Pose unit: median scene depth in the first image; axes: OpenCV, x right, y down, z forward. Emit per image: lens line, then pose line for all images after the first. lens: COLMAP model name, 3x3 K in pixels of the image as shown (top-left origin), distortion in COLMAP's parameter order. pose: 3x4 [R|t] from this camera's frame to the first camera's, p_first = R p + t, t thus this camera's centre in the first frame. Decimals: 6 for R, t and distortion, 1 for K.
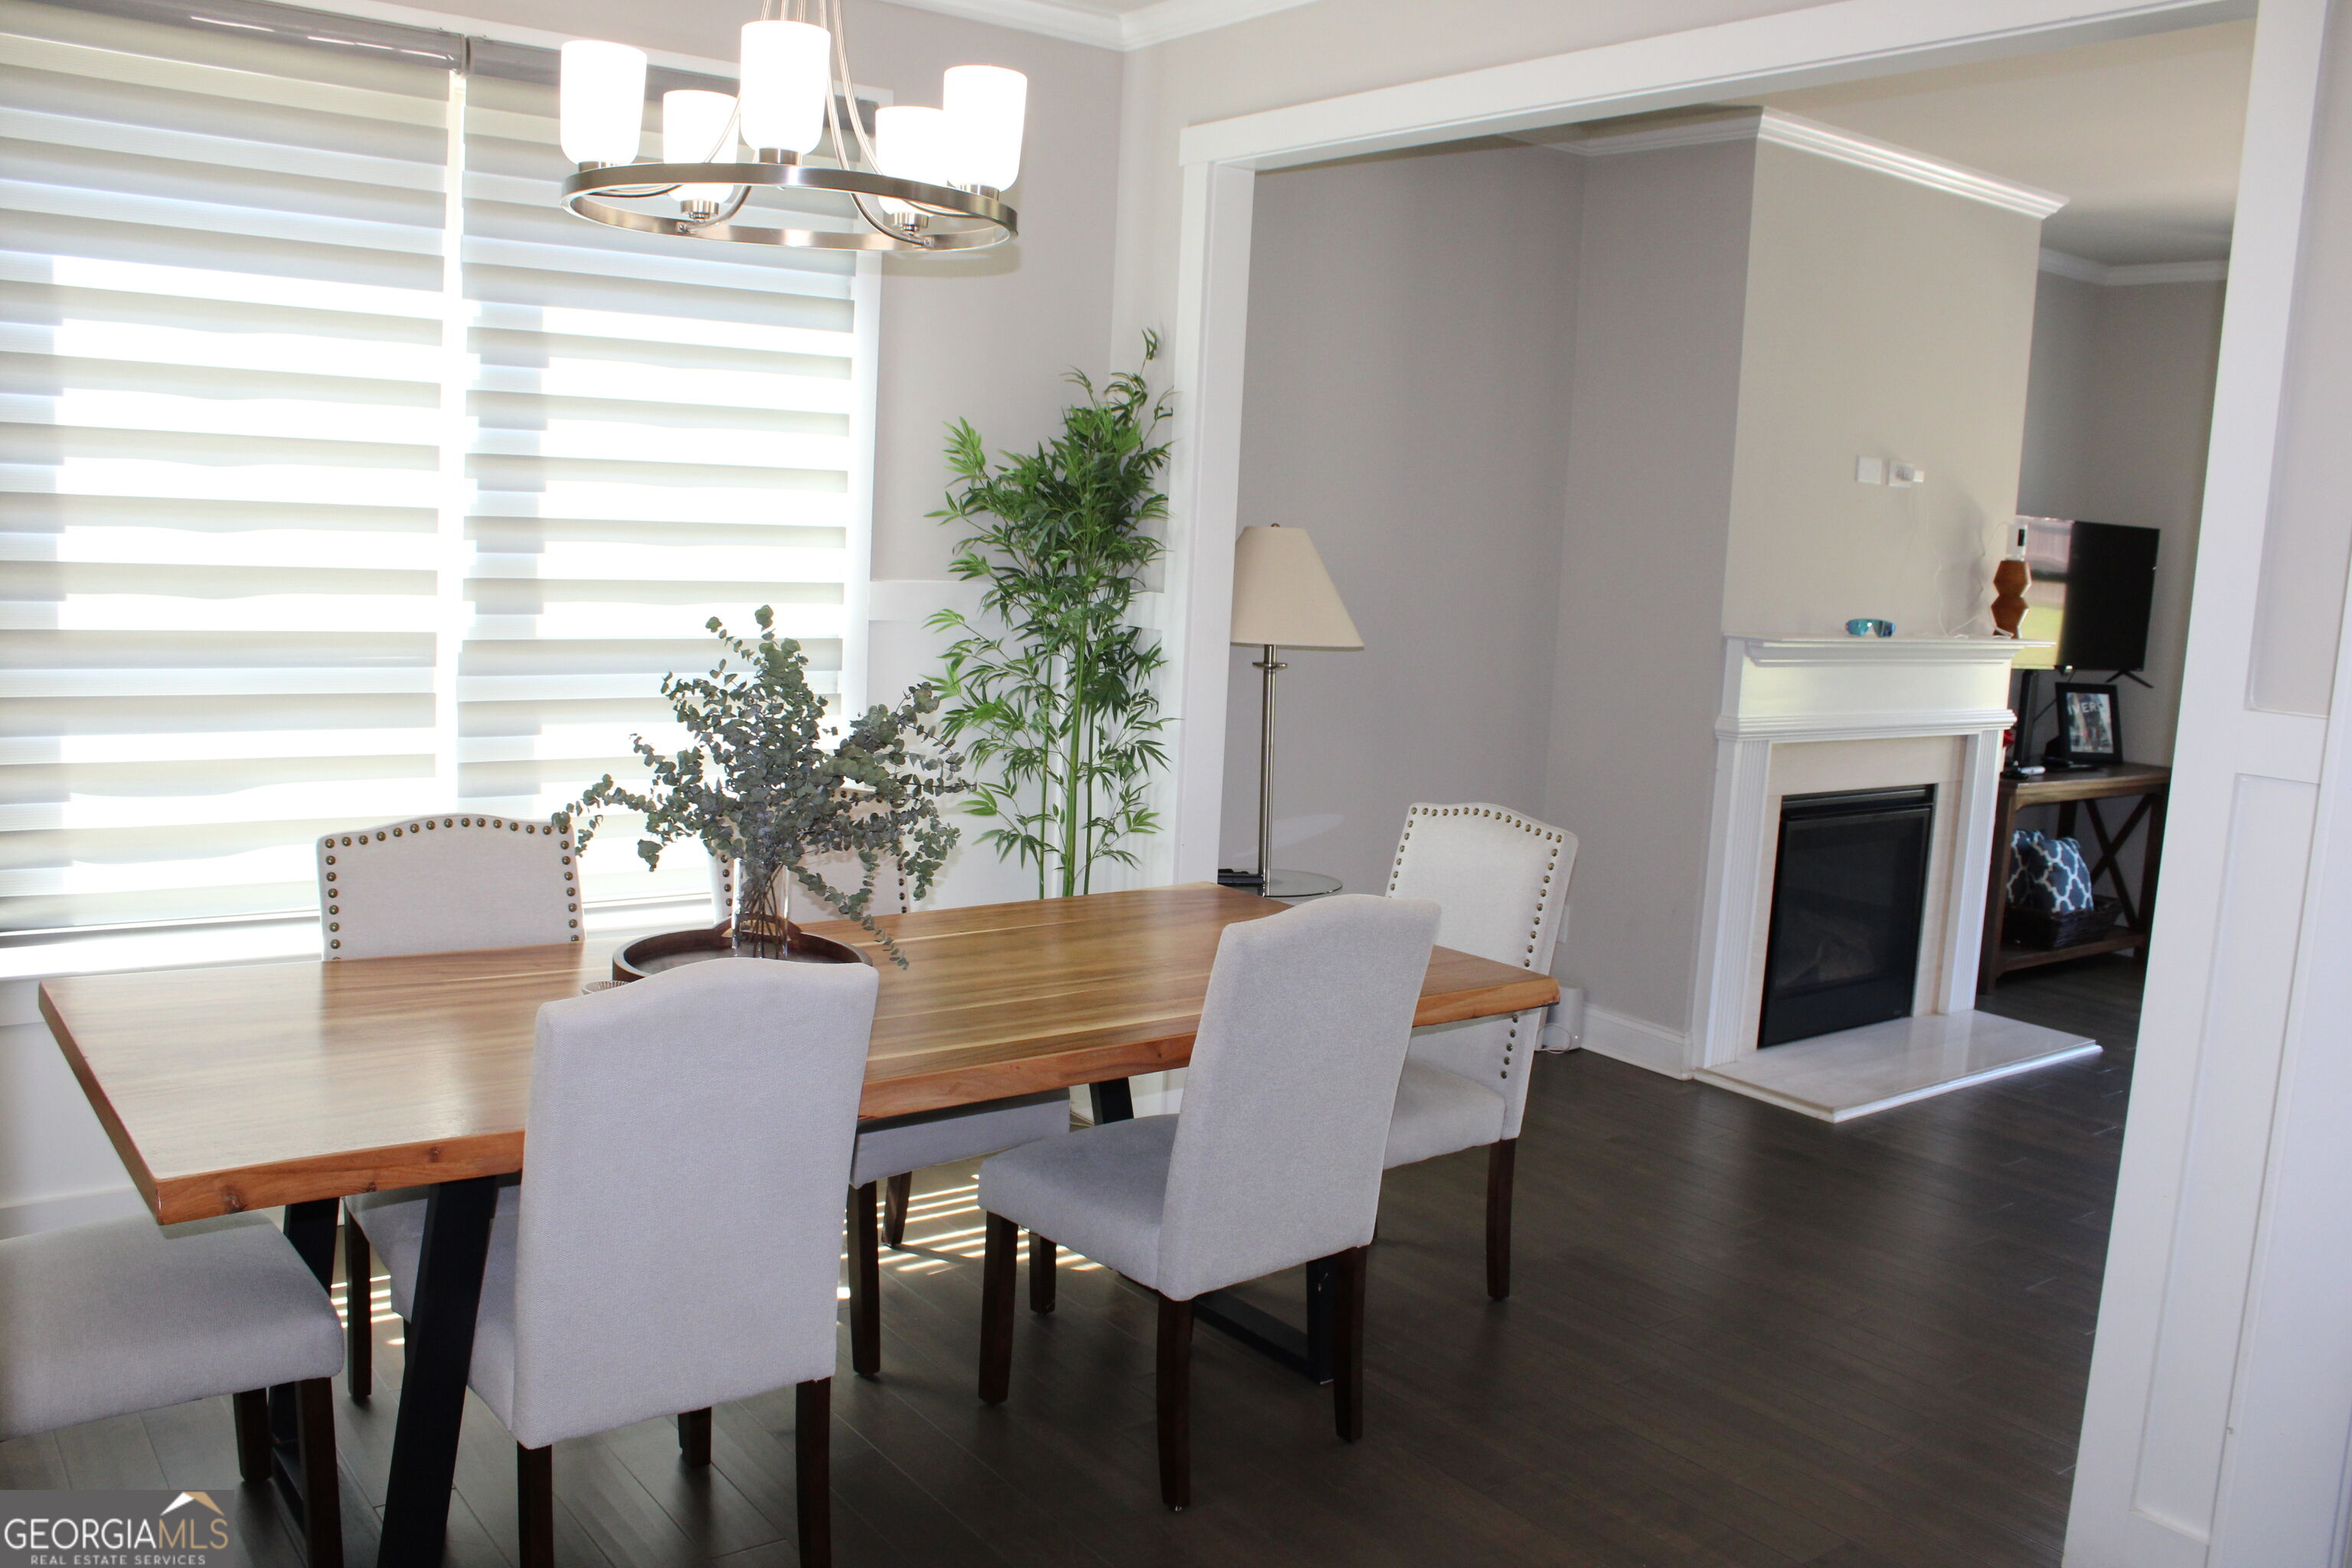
lens RADIAL K [[1959.6, 0, 1177.3], [0, 1959.6, 798.1], [0, 0, 1]] dist [-0.135936, 0.094786]
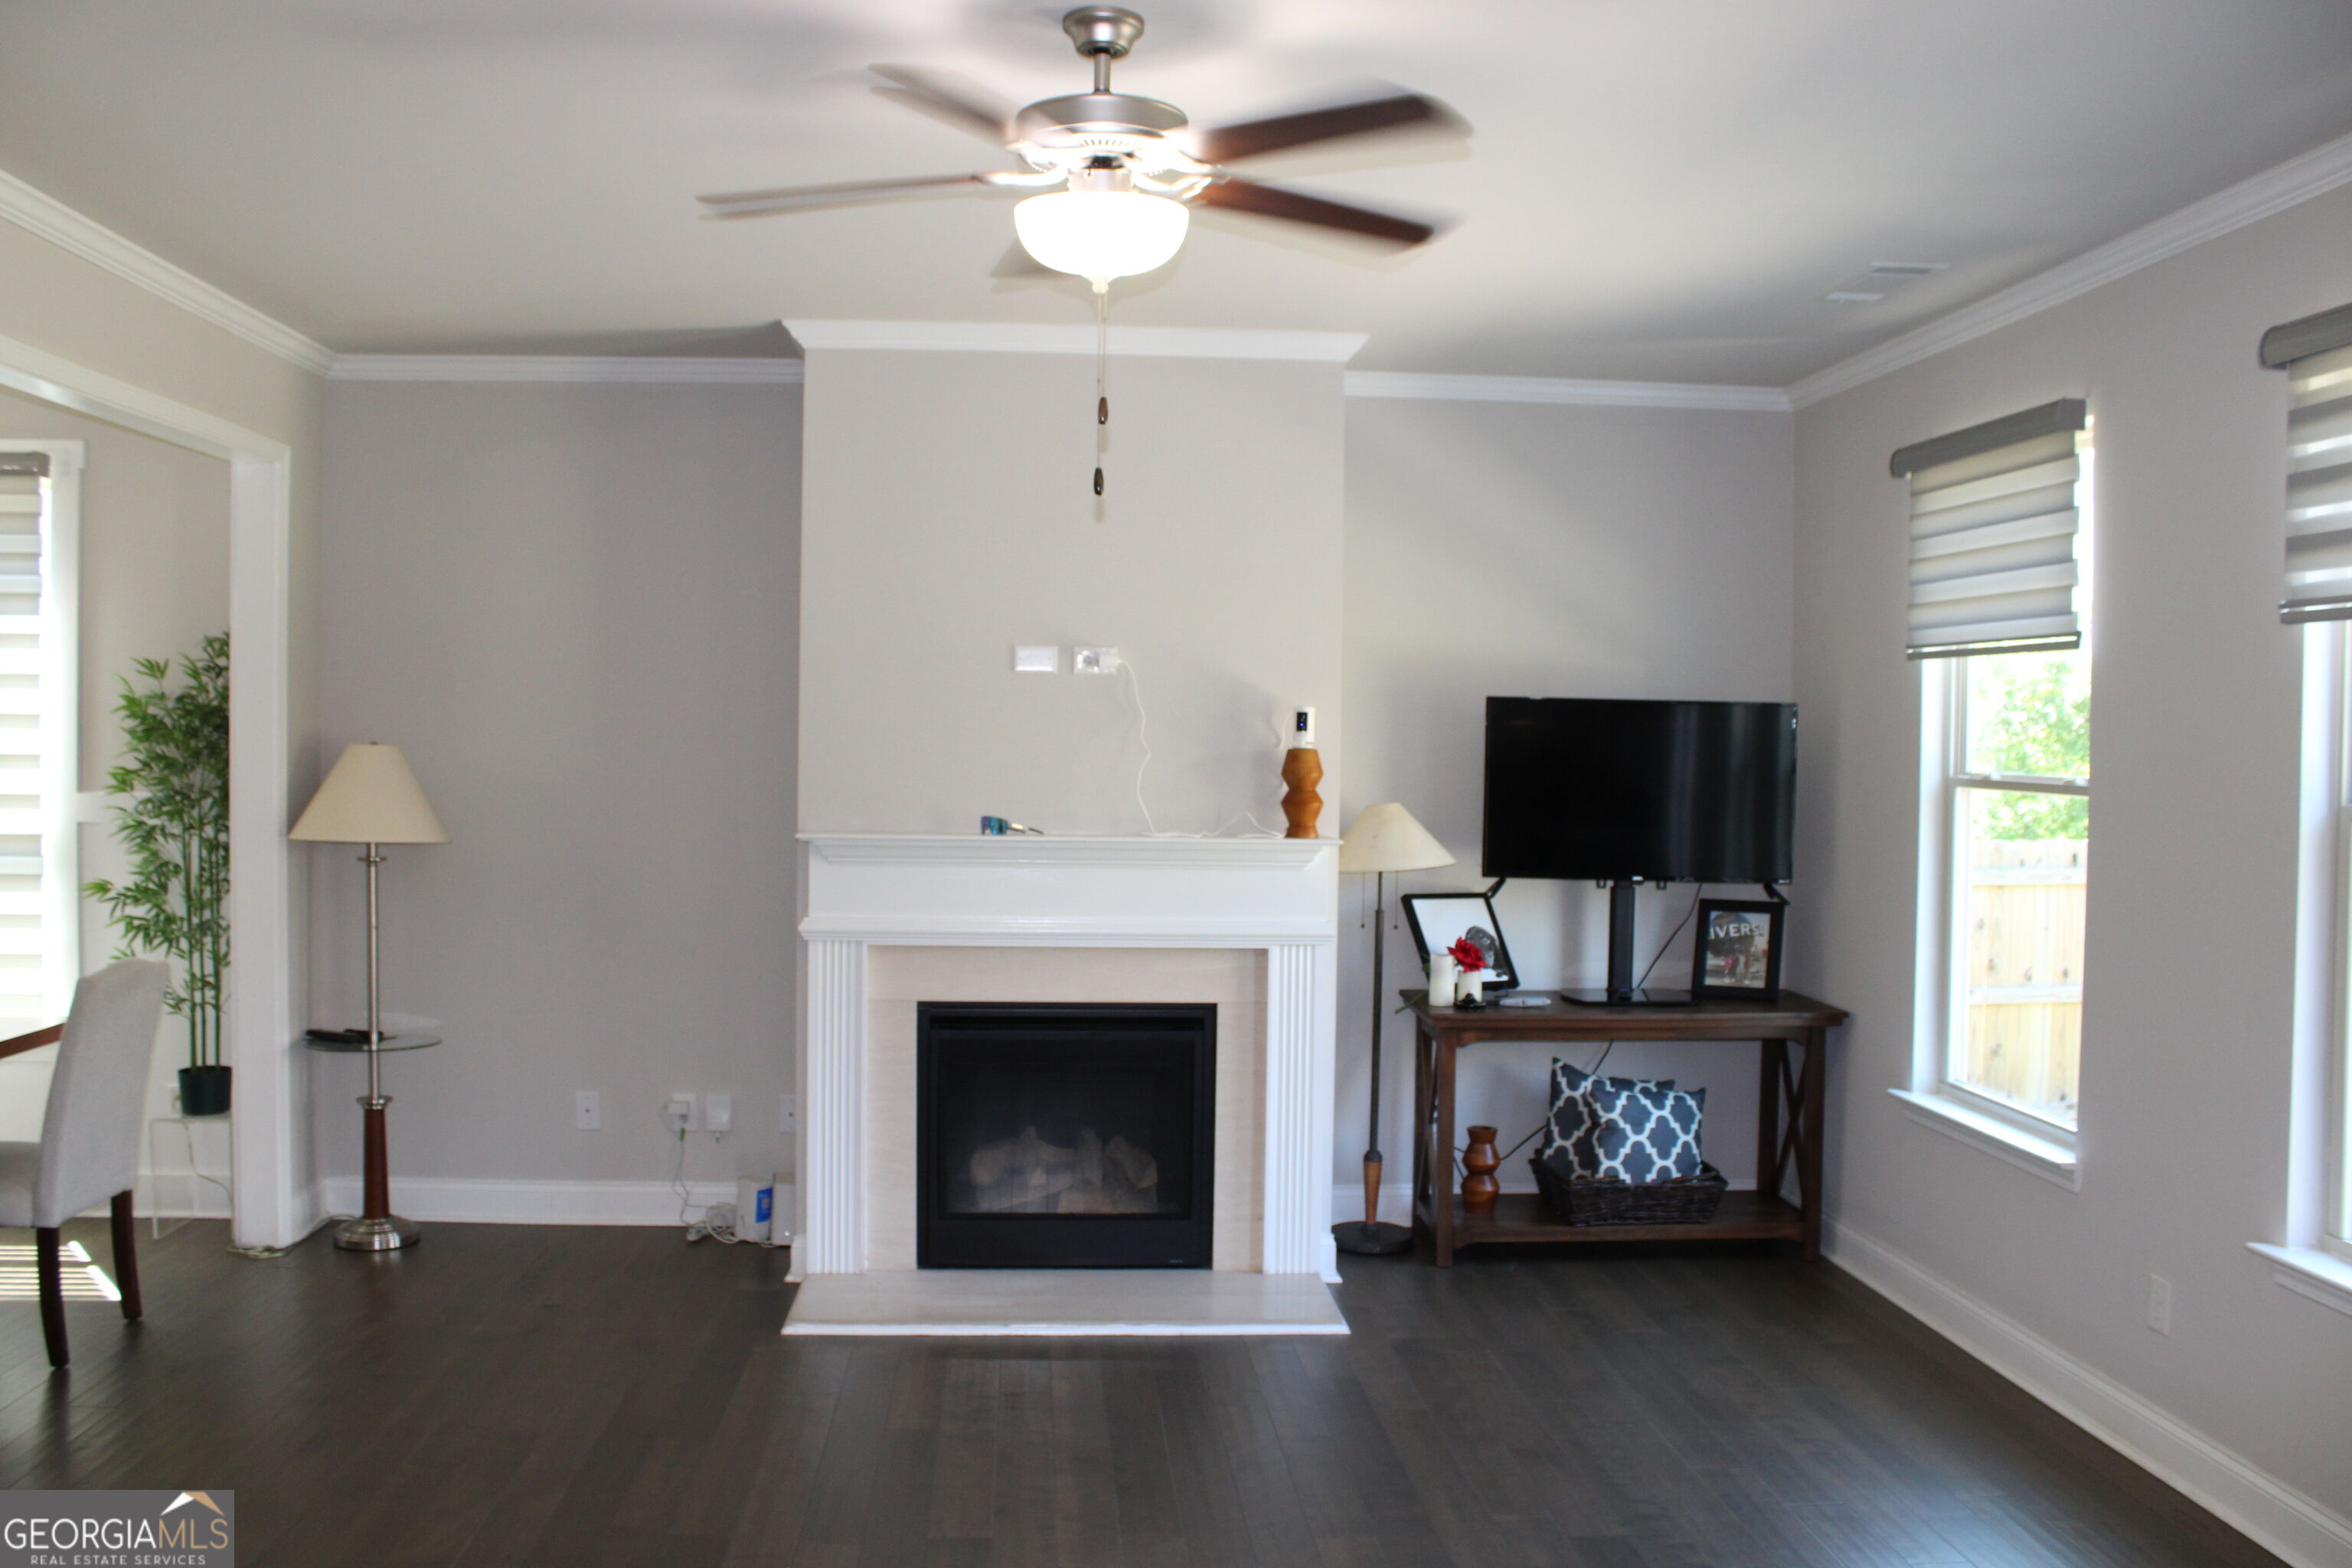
lens RADIAL K [[1959.6, 0, 1171.5], [0, 1959.6, 777.0], [0, 0, 1]] dist [-0.135936, 0.094786]
pose [[0.834419, -0.026861, -0.550476, 1.195391], [-0.050318, 0.990927, -0.124626, 0.003394], [0.548829, 0.131689, 0.825496, 0.322298]]
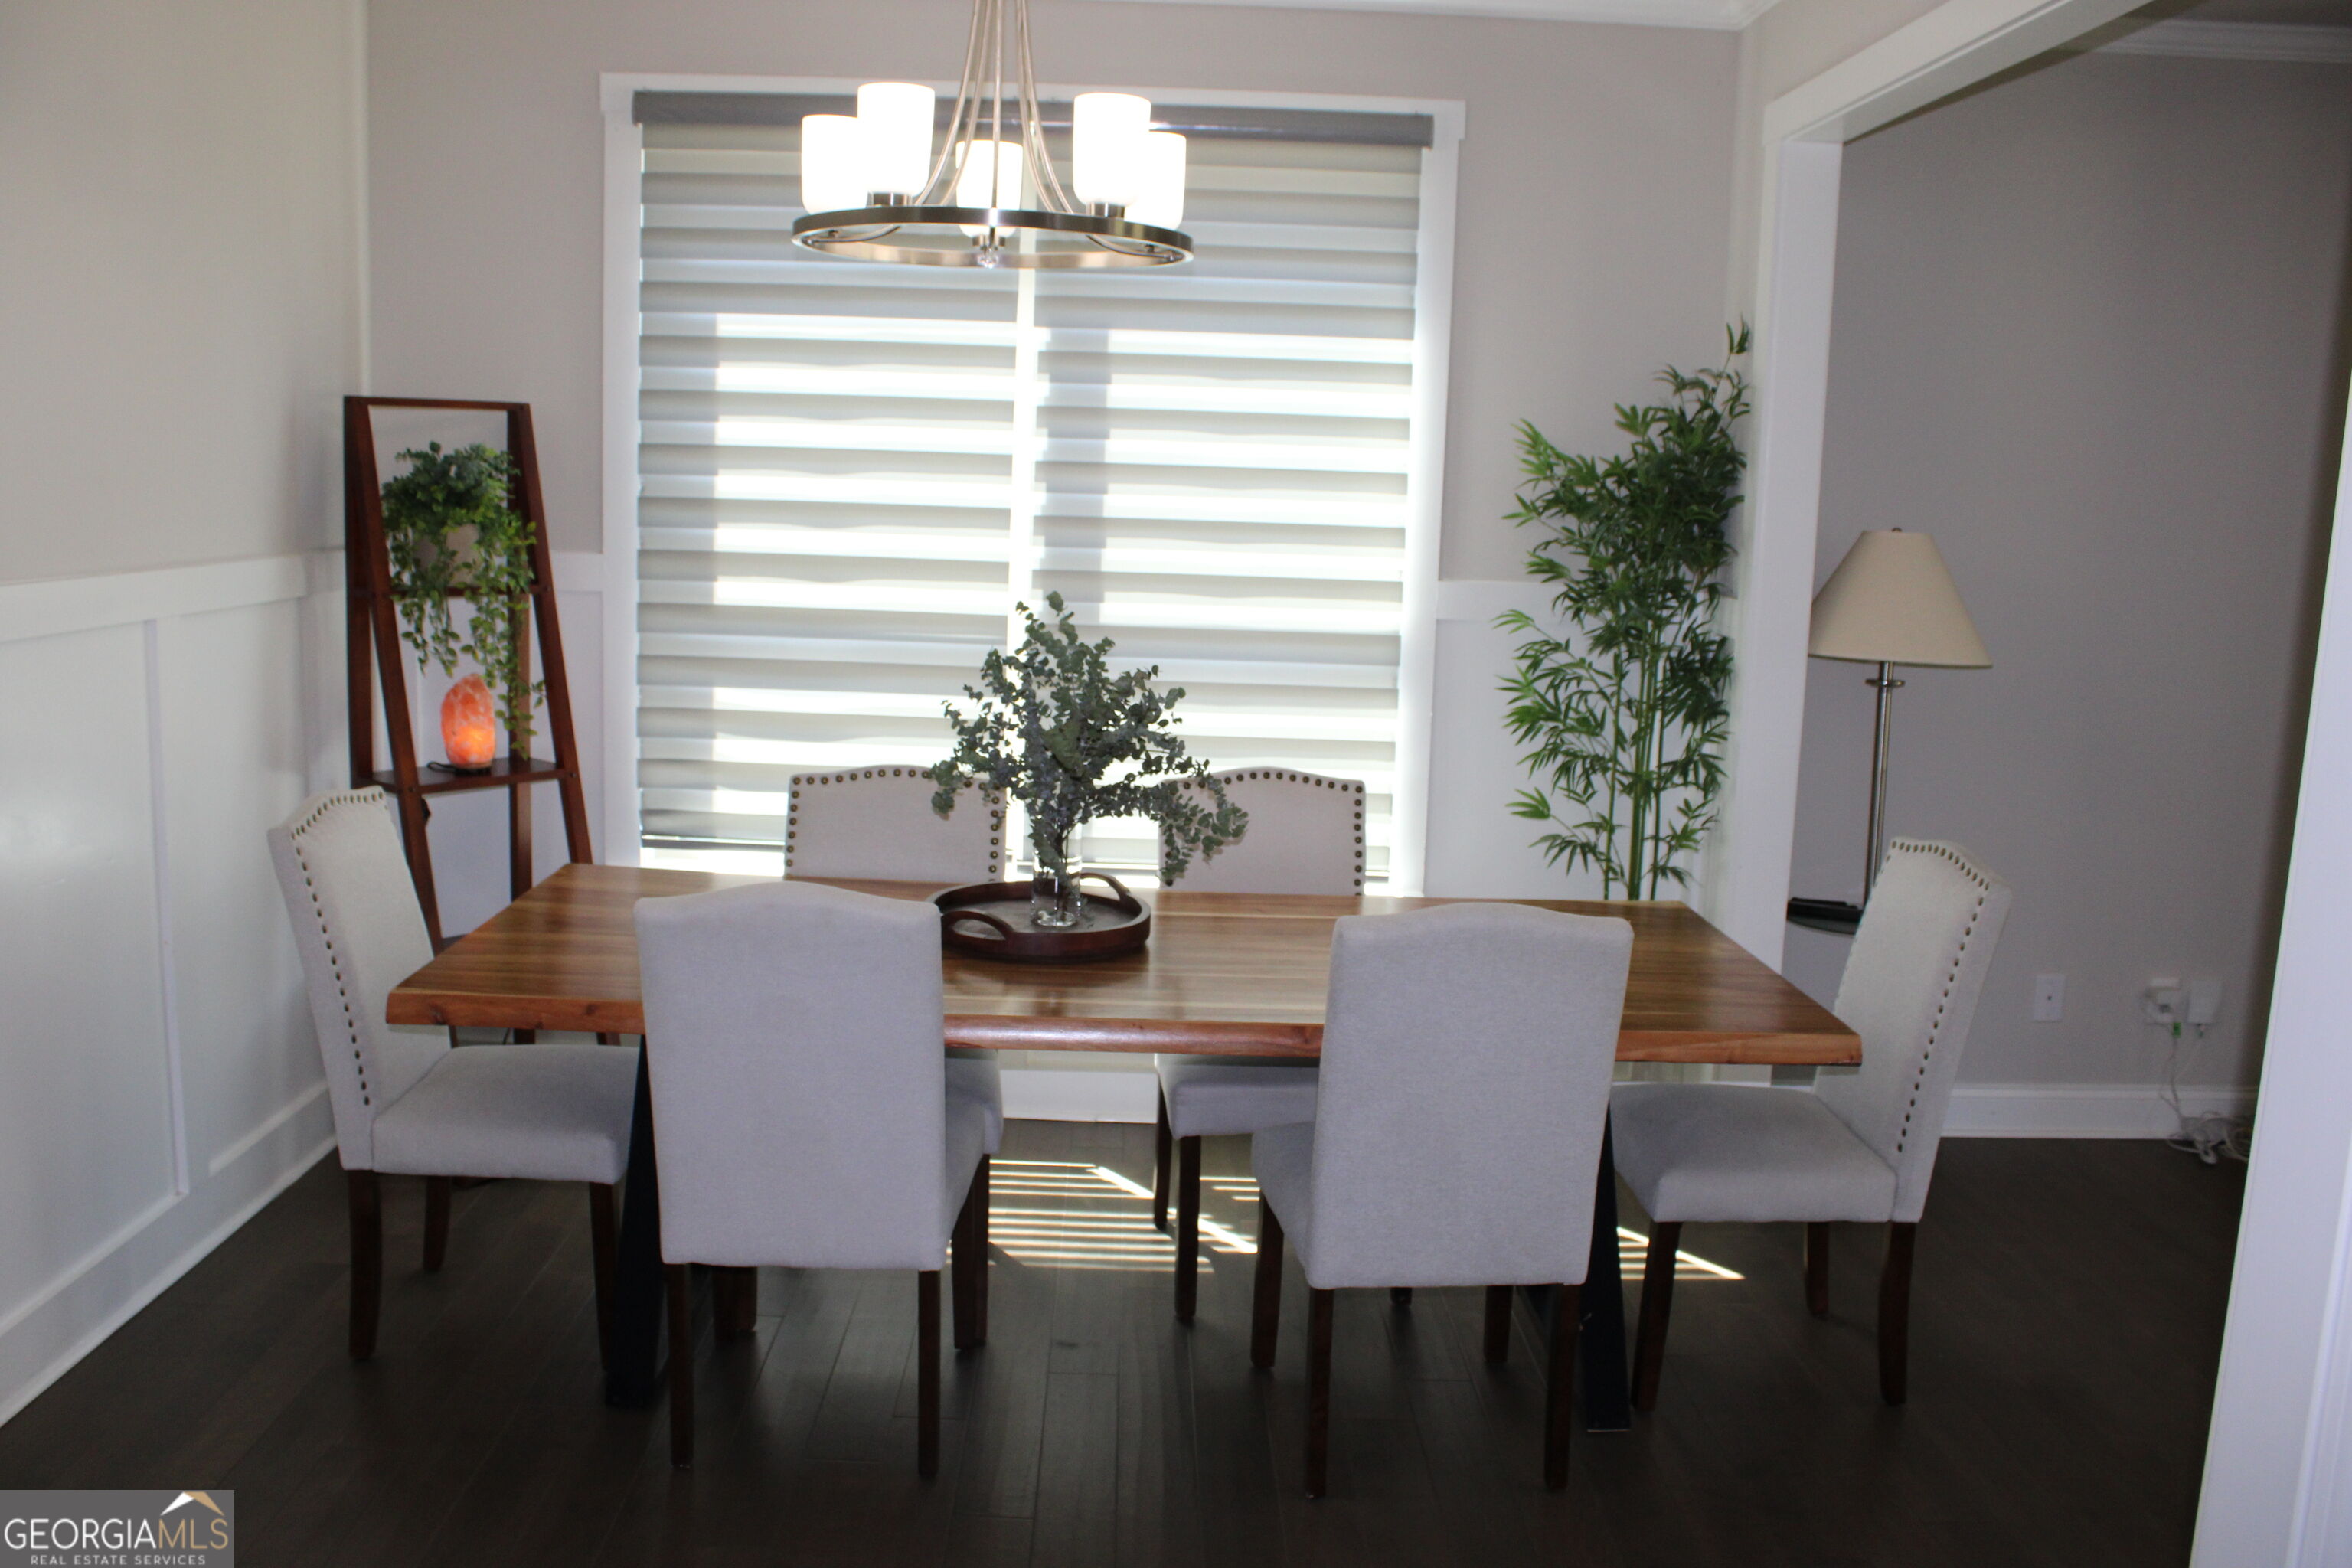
lens RADIAL K [[1959.6, 0, 1174.5], [0, 1959.6, 790.1], [0, 0, 1]] dist [-0.135936, 0.094786]
pose [[0.812779, 0.069706, -0.578387, 0.326998], [-0.078174, 0.996887, 0.010289, -0.001567], [0.577304, 0.036852, 0.815697, 0.085844]]
